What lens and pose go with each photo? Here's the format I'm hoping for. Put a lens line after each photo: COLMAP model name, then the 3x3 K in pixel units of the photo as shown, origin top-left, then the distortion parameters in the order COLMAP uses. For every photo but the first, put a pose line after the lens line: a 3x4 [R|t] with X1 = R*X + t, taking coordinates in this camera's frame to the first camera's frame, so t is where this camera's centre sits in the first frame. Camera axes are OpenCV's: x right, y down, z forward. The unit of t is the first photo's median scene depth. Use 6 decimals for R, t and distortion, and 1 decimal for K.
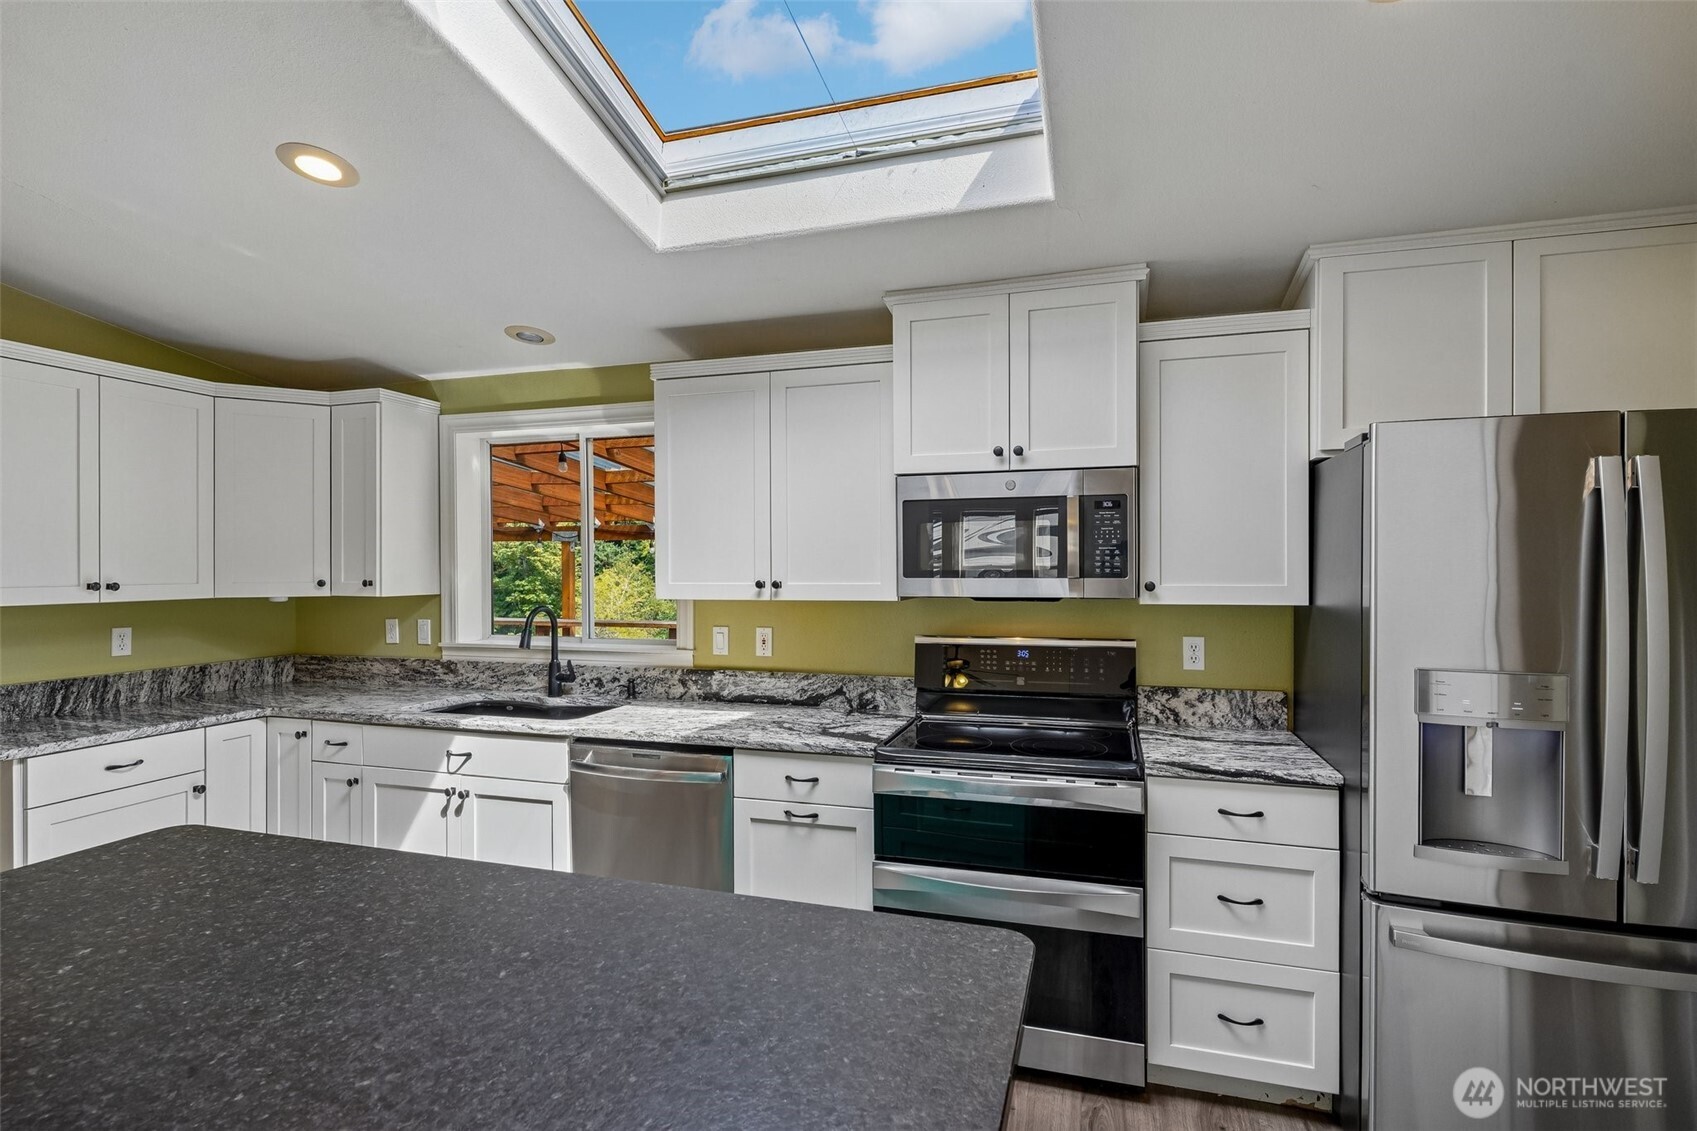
lens RADIAL K [[819.6, 0, 856.5], [0, 819.6, 565.6], [0, 0, 1]] dist [0.003217, -0.000269]
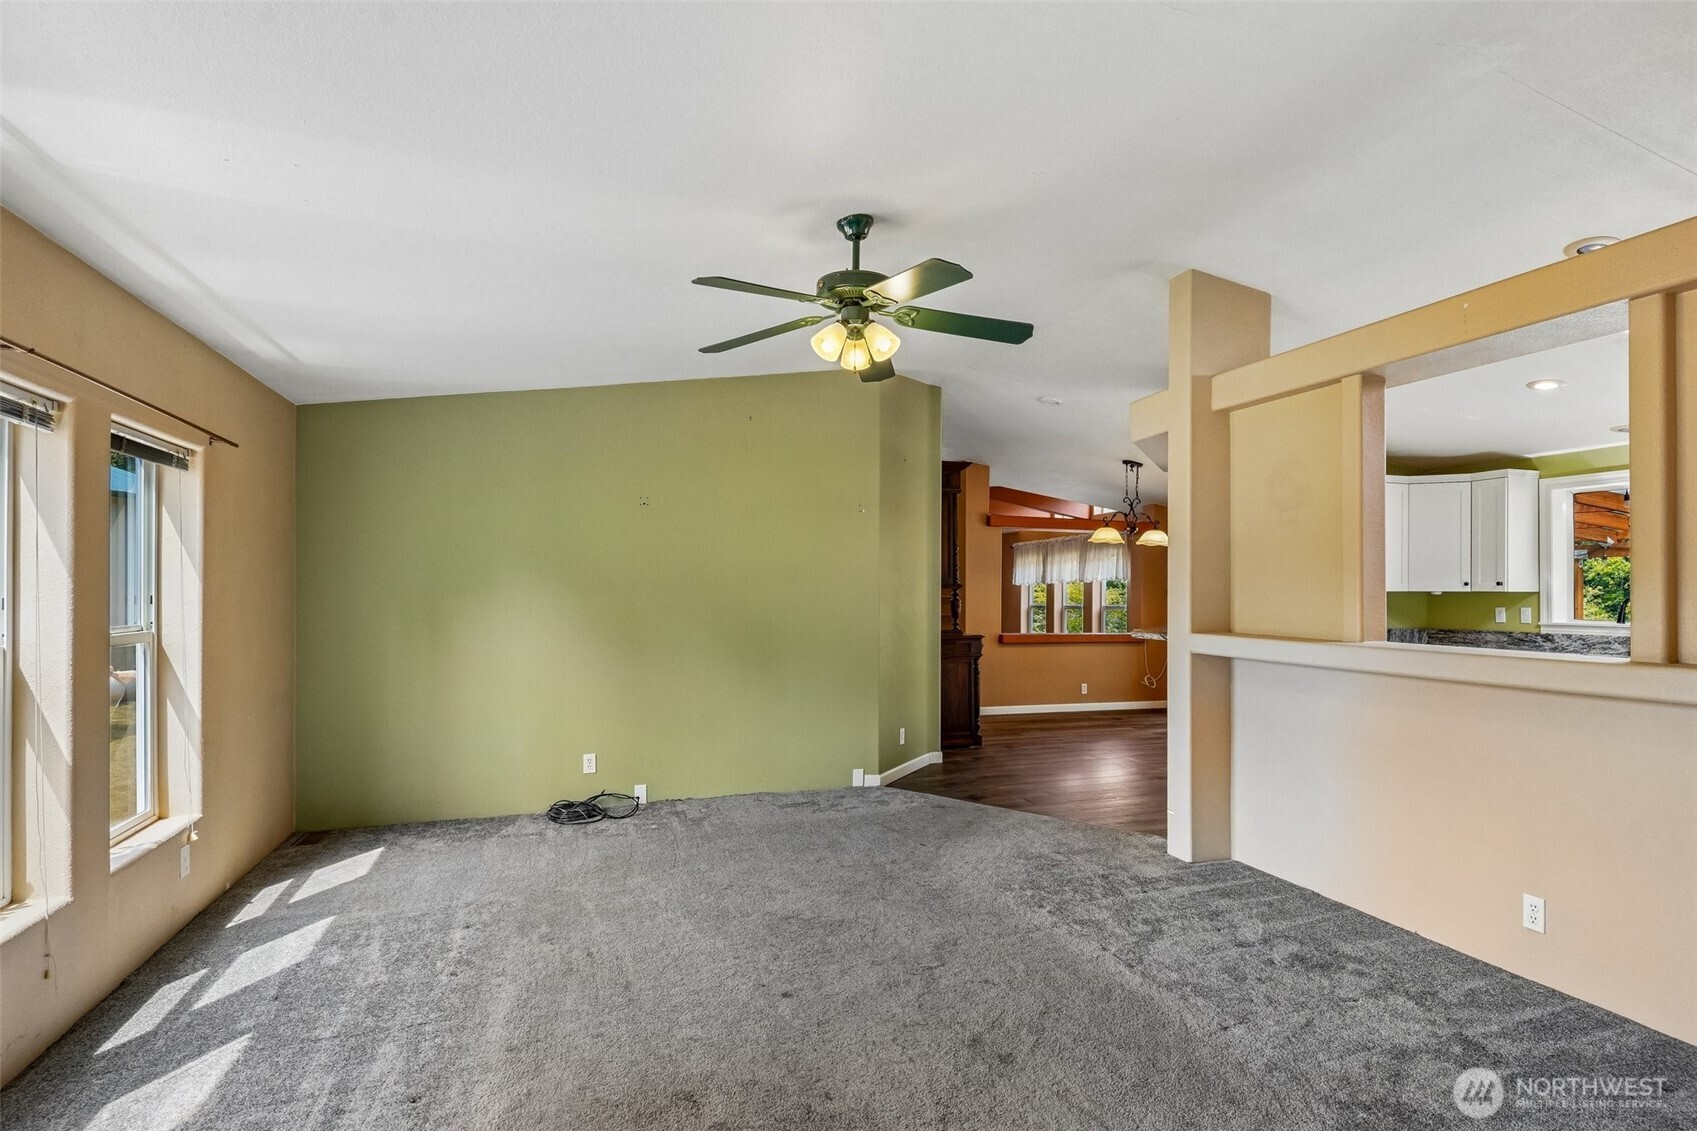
lens RADIAL K [[865.0, 0, 846.9], [0, 865.0, 575.7], [0, 0, 1]] dist [-0.026924, -0.000812]
pose [[0.575193, -0.010142, -0.817955, 0.069626], [-0.005377, 0.999855, -0.016179, 0.040305], [0.818000, 0.013704, 0.575055, -1.102887]]
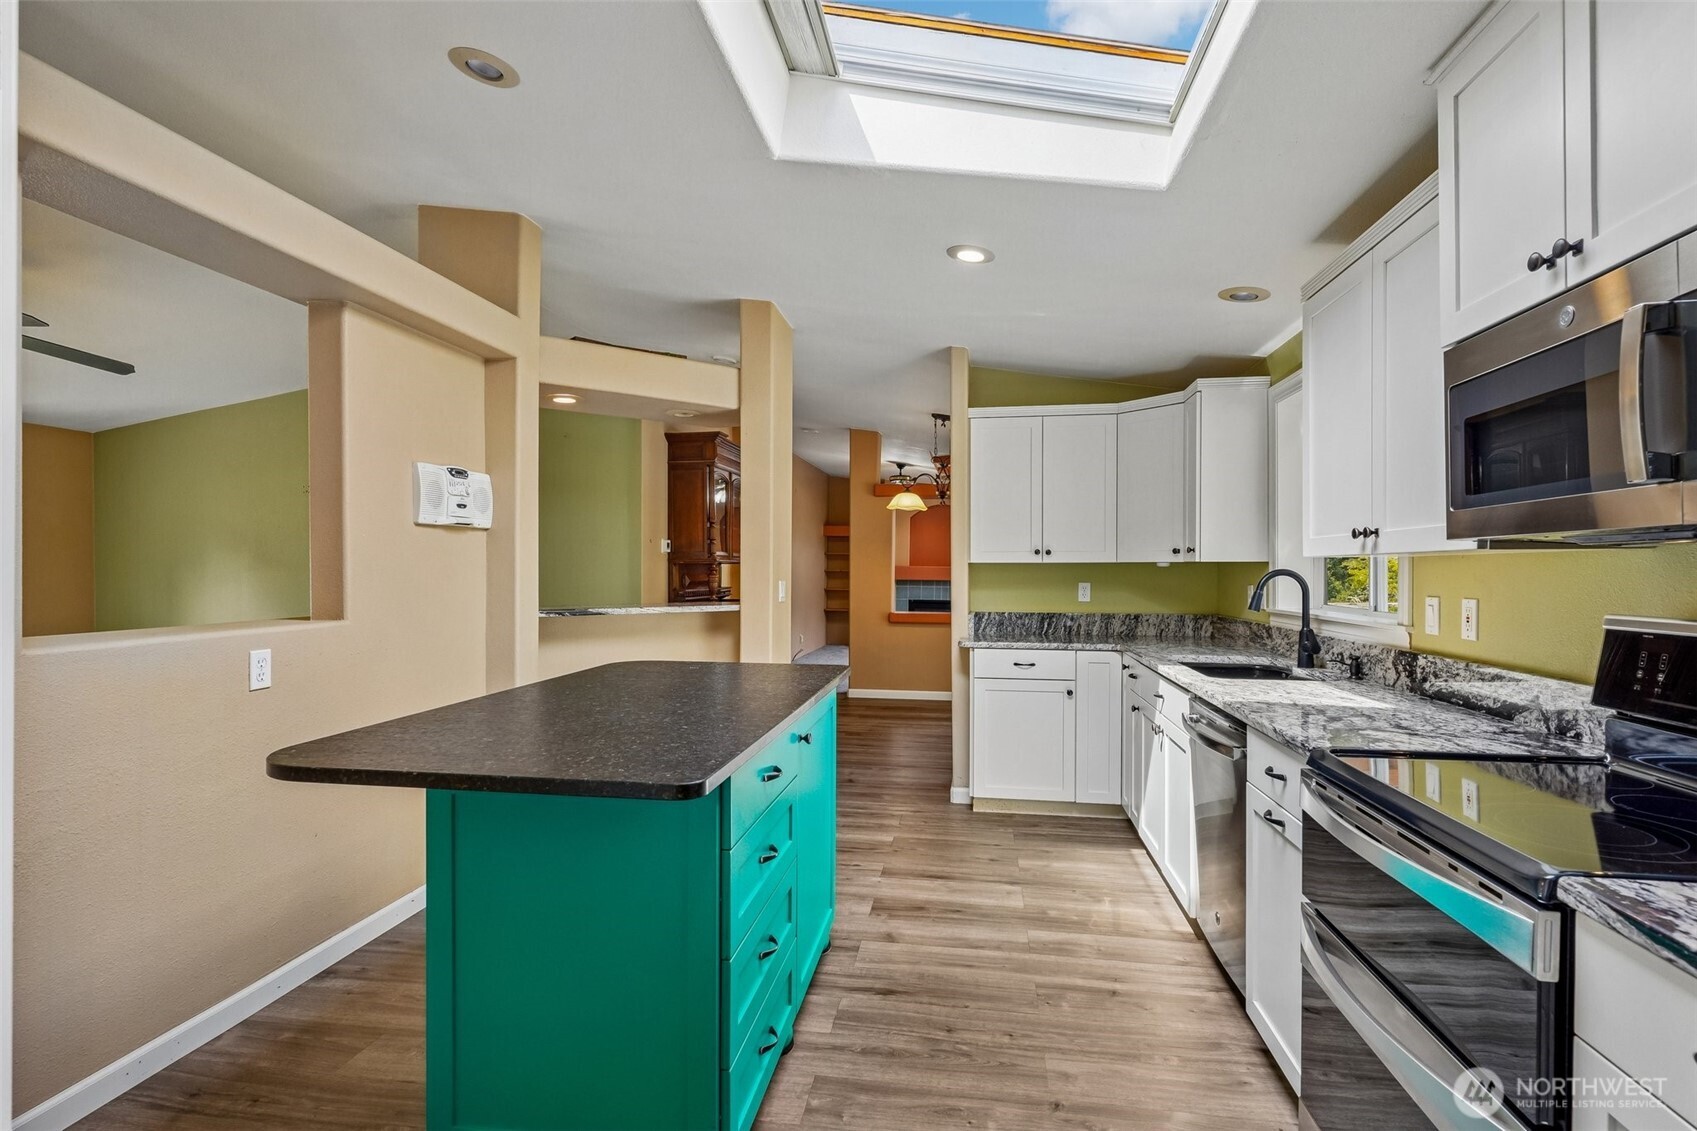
lens RADIAL K [[819.6, 0, 848.5], [0, 819.6, 571.4], [0, 0, 1]] dist [0.003217, -0.000269]
pose [[0.142142, 0.005070, -0.989833, 0.469520], [-0.000748, 0.999987, 0.005014, 0.045580], [0.989846, 0.000028, 0.142144, 0.349453]]
